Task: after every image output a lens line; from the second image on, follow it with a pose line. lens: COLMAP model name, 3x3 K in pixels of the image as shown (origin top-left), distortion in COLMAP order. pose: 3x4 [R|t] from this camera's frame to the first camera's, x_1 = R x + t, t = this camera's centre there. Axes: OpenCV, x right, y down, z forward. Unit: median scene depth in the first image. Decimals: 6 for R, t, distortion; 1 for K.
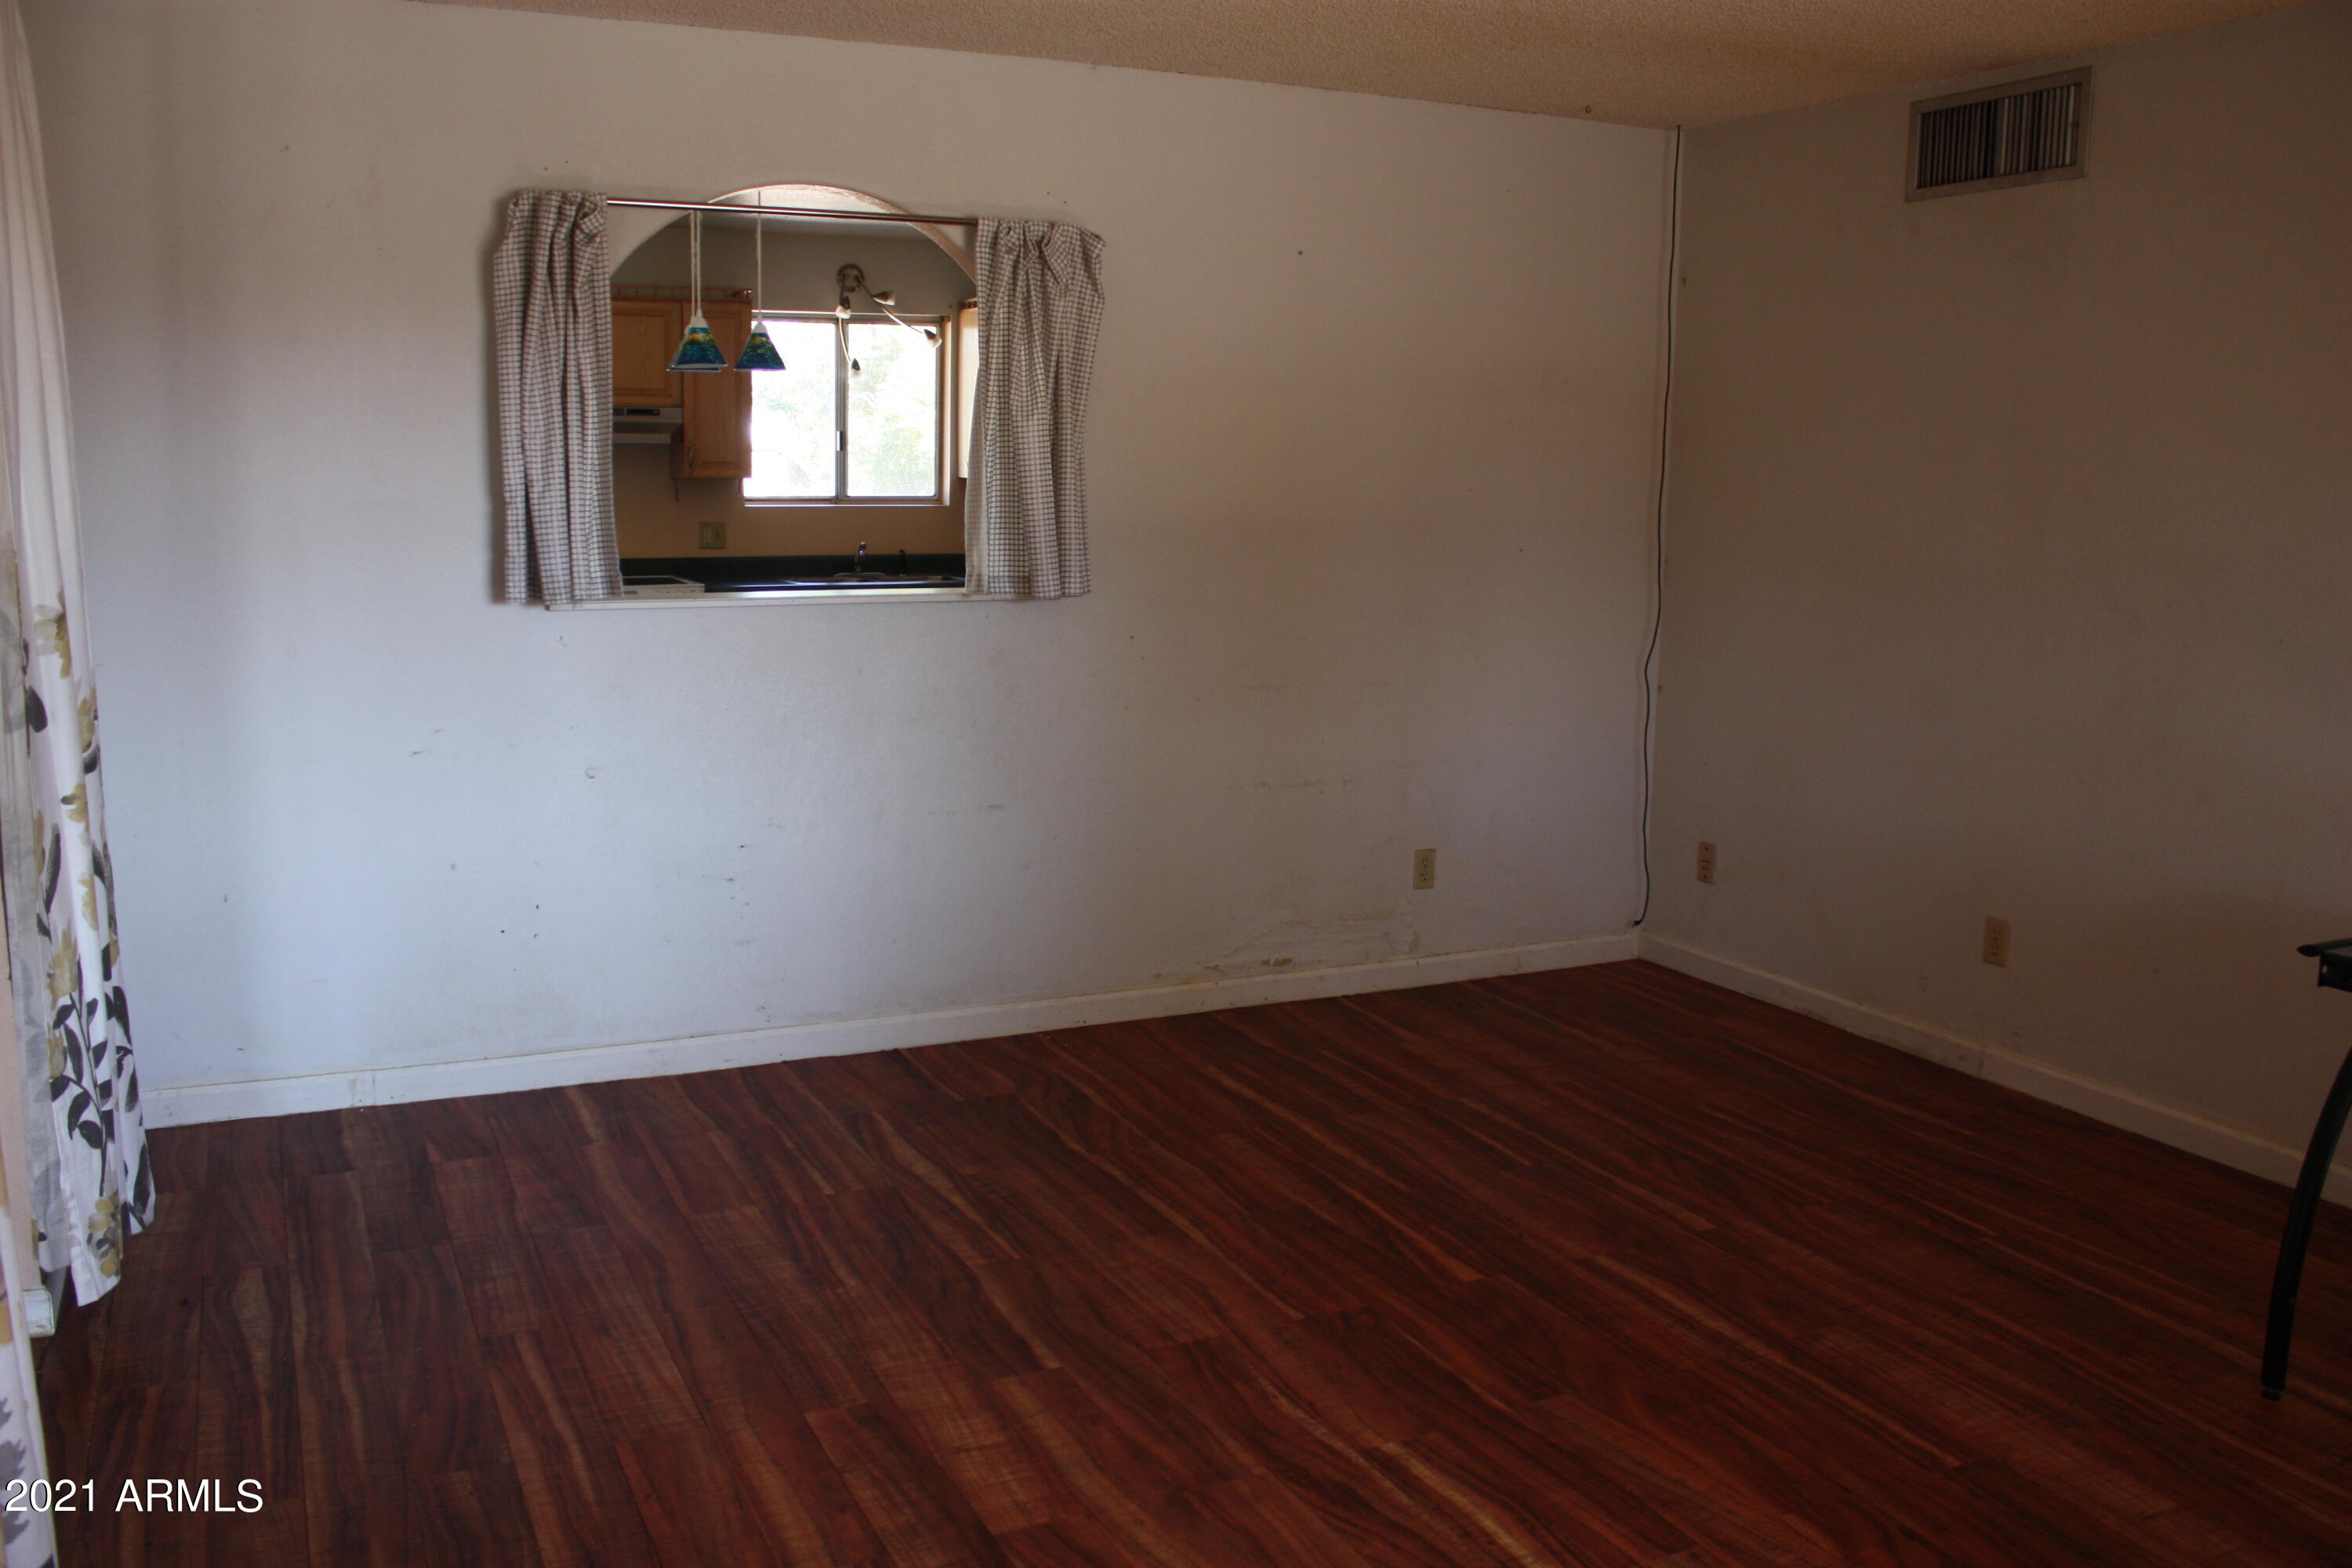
lens RADIAL K [[1966.1, 0, 1168.1], [0, 1966.1, 805.8], [0, 0, 1]] dist [-0.132509, 0.051368]
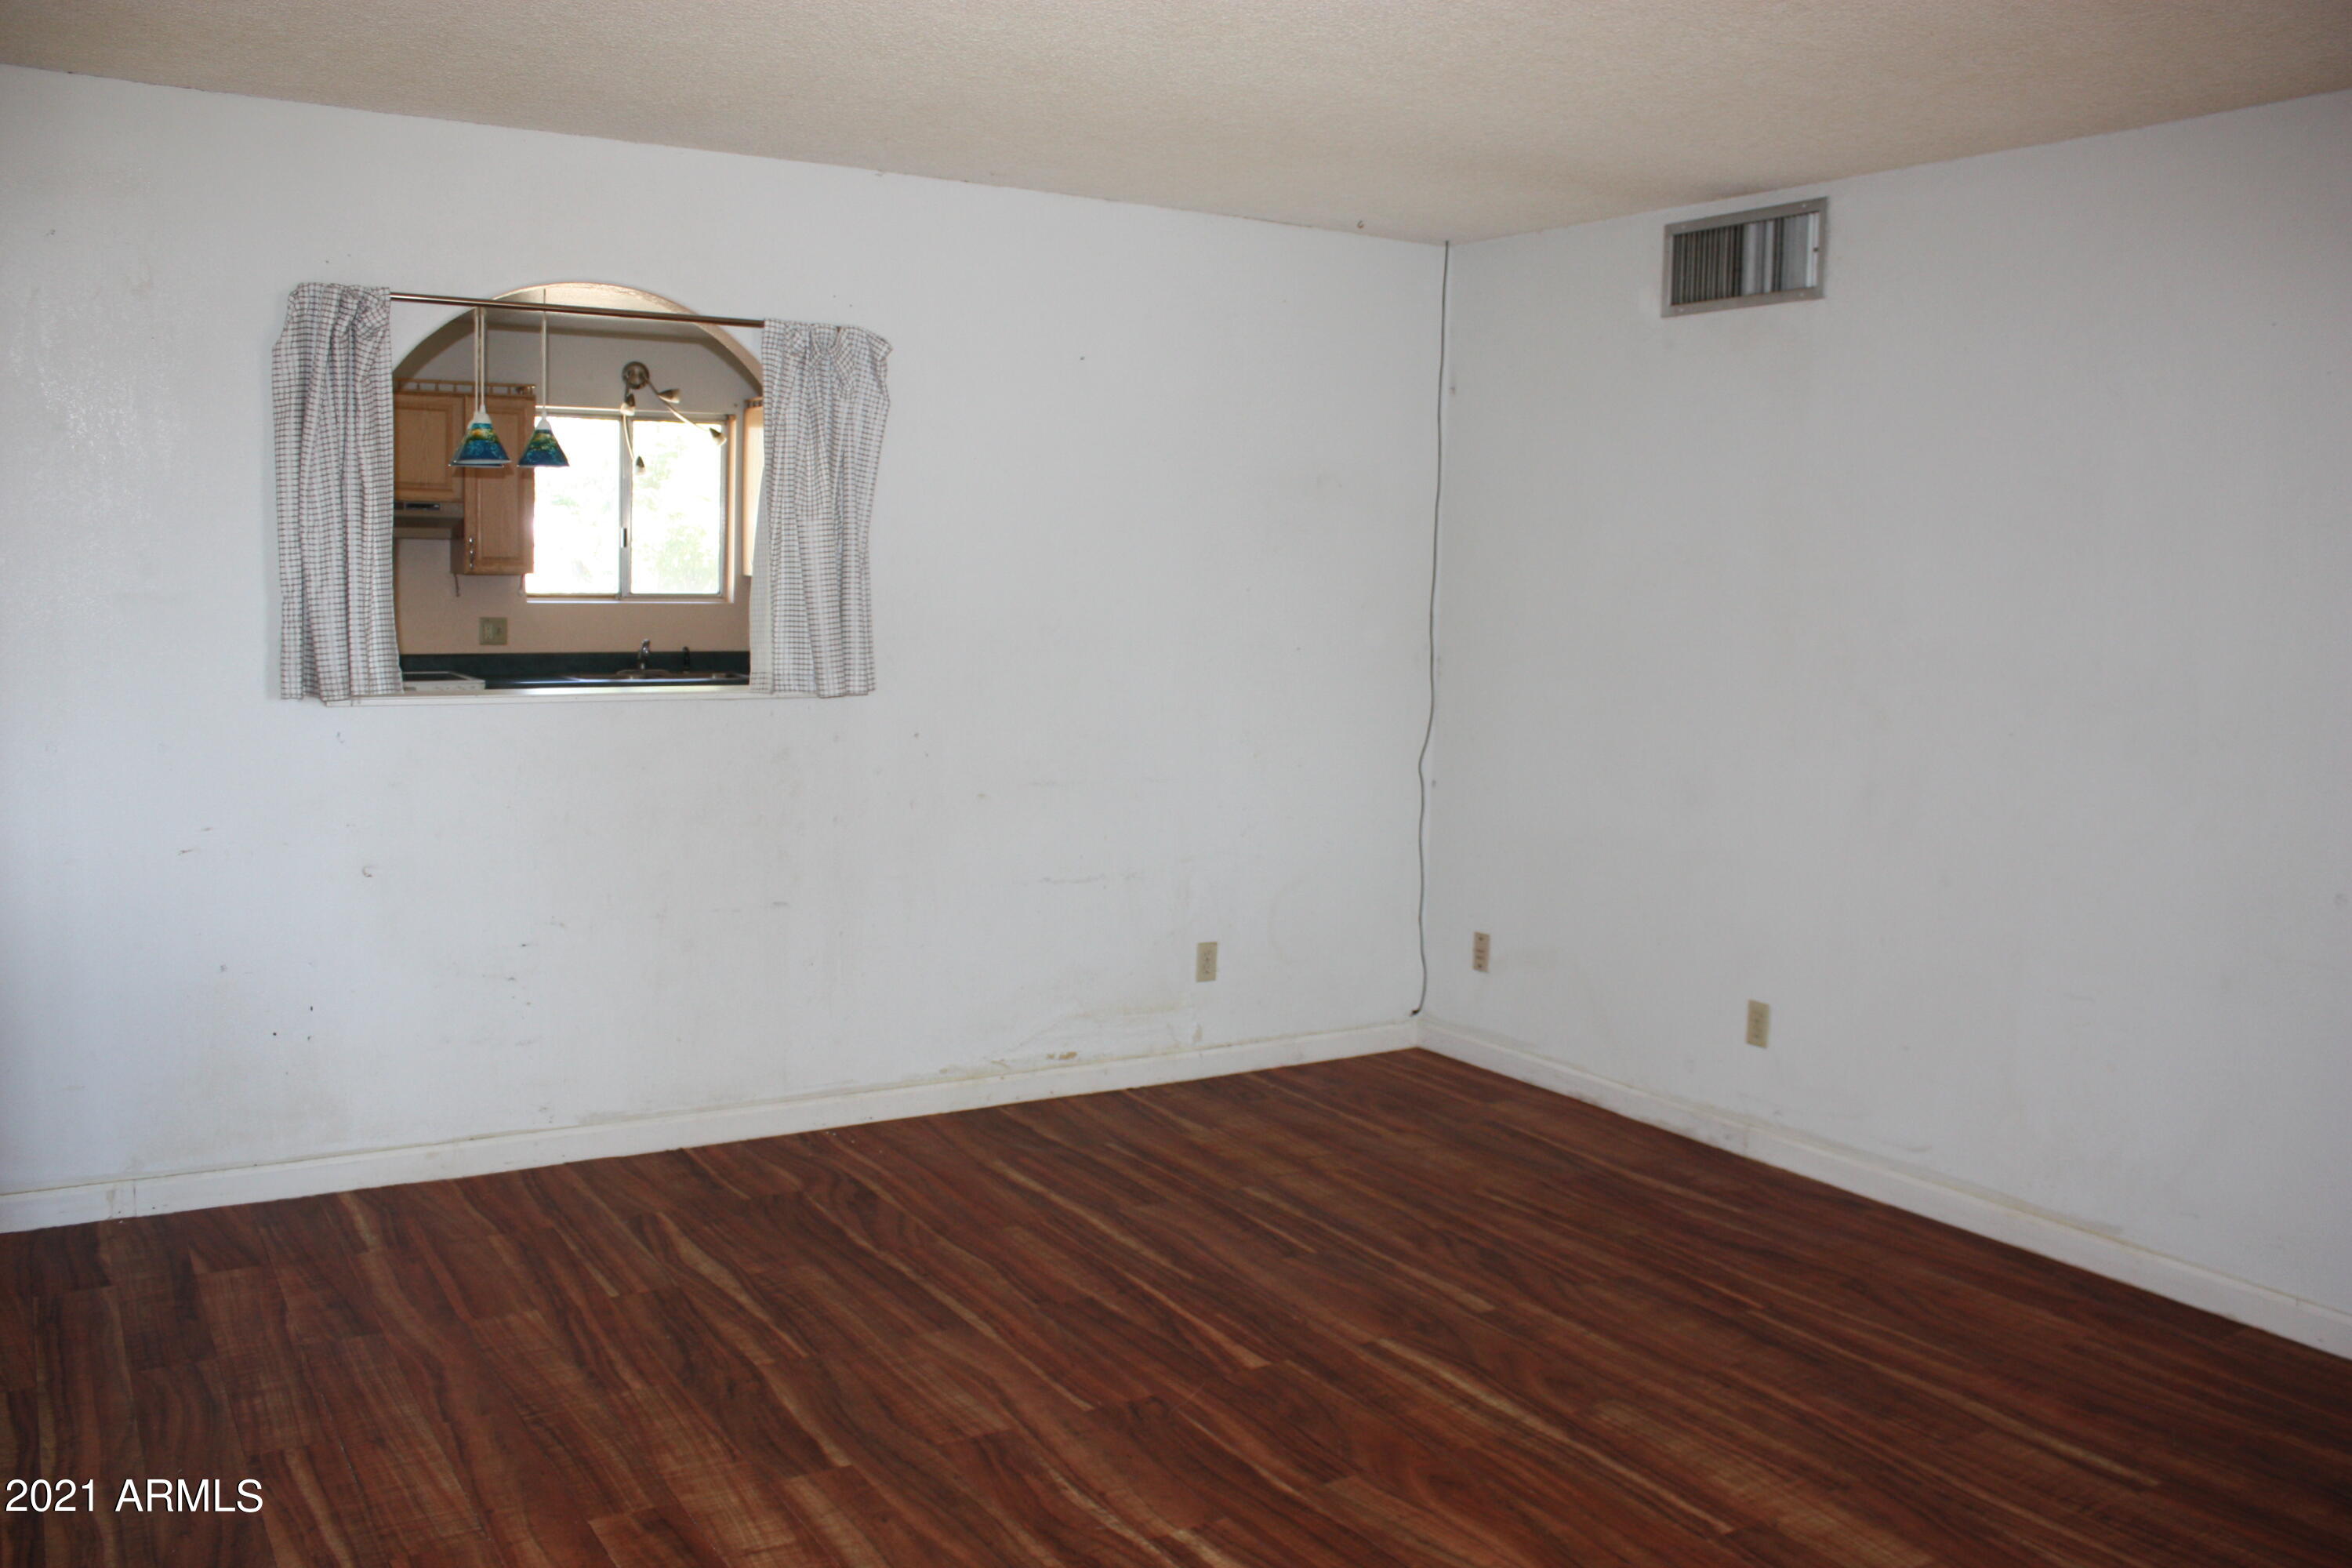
lens RADIAL K [[1966.1, 0, 1171.3], [0, 1966.1, 796.9], [0, 0, 1]] dist [-0.132509, 0.051368]
pose [[0.993887, -0.003385, 0.110349, 0.000278], [0.009200, 0.998593, -0.052230, -0.000112], [-0.110016, 0.052926, 0.992520, -0.014970]]
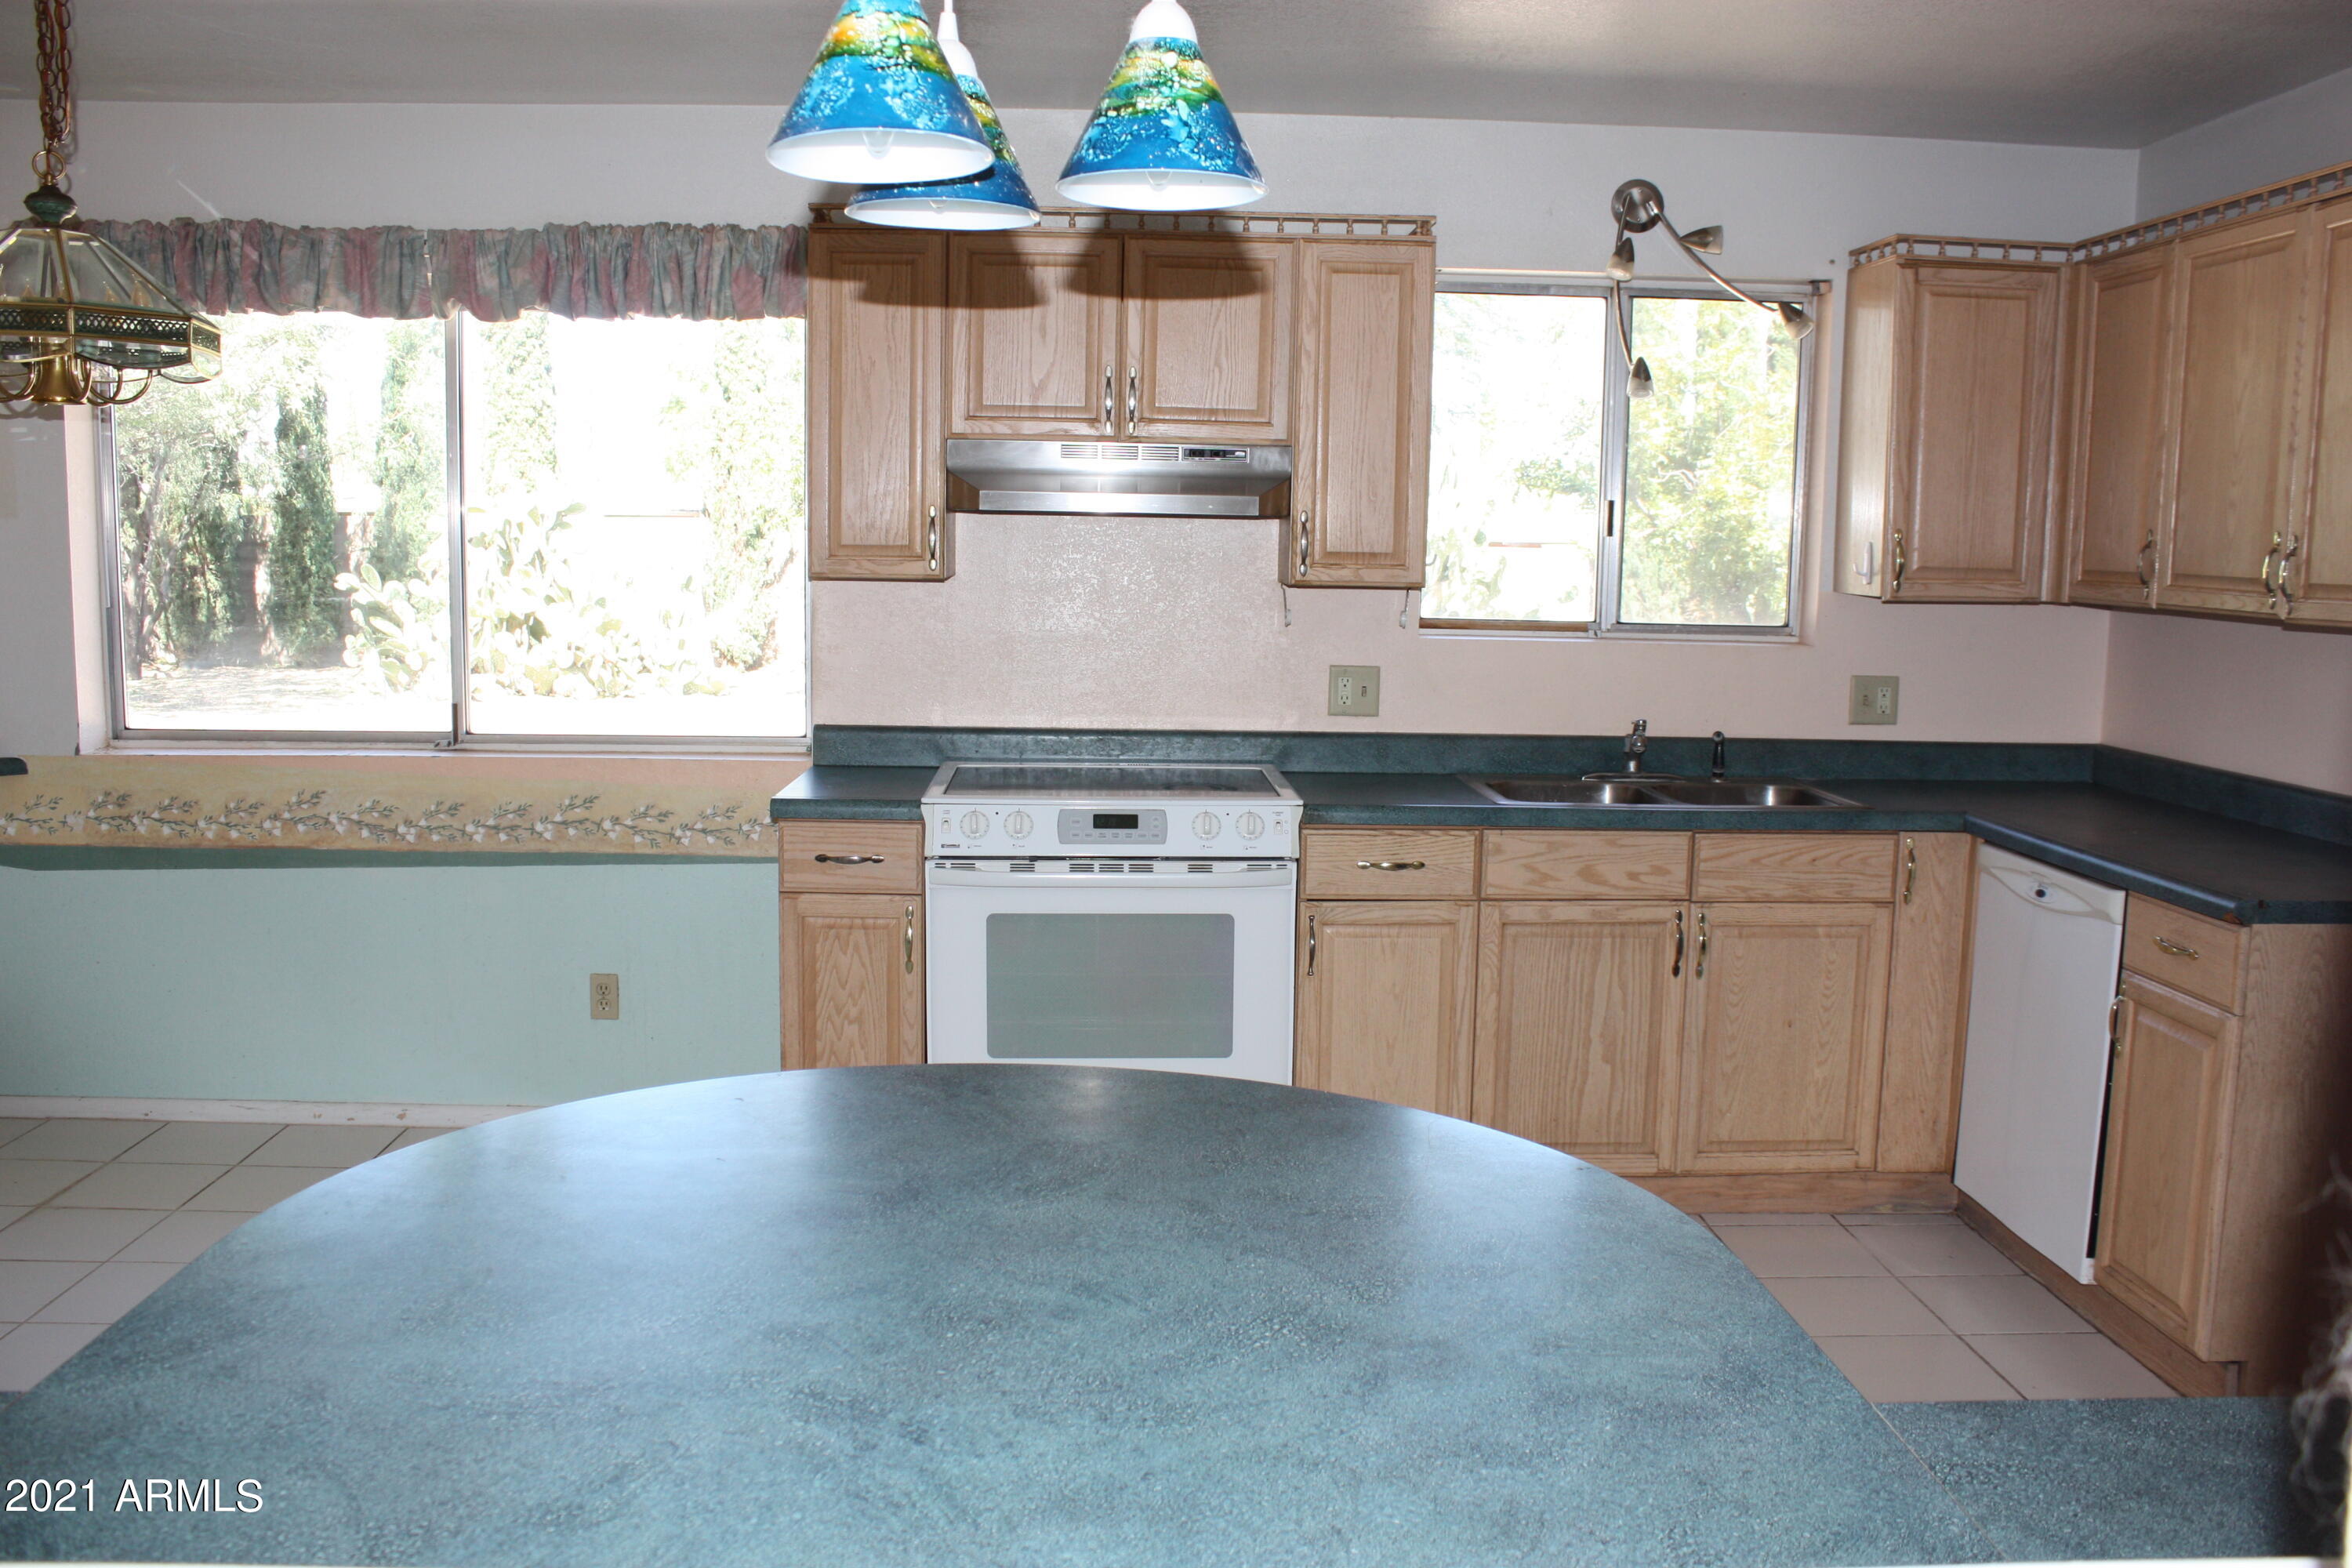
lens RADIAL K [[1966.1, 0, 1168.0], [0, 1966.1, 790.1], [0, 0, 1]] dist [-0.132509, 0.051368]
pose [[0.916589, 0.039644, -0.397862, -0.094800], [-0.062299, 0.997079, -0.044174, -0.120399], [0.394948, 0.065276, 0.916381, 0.693937]]
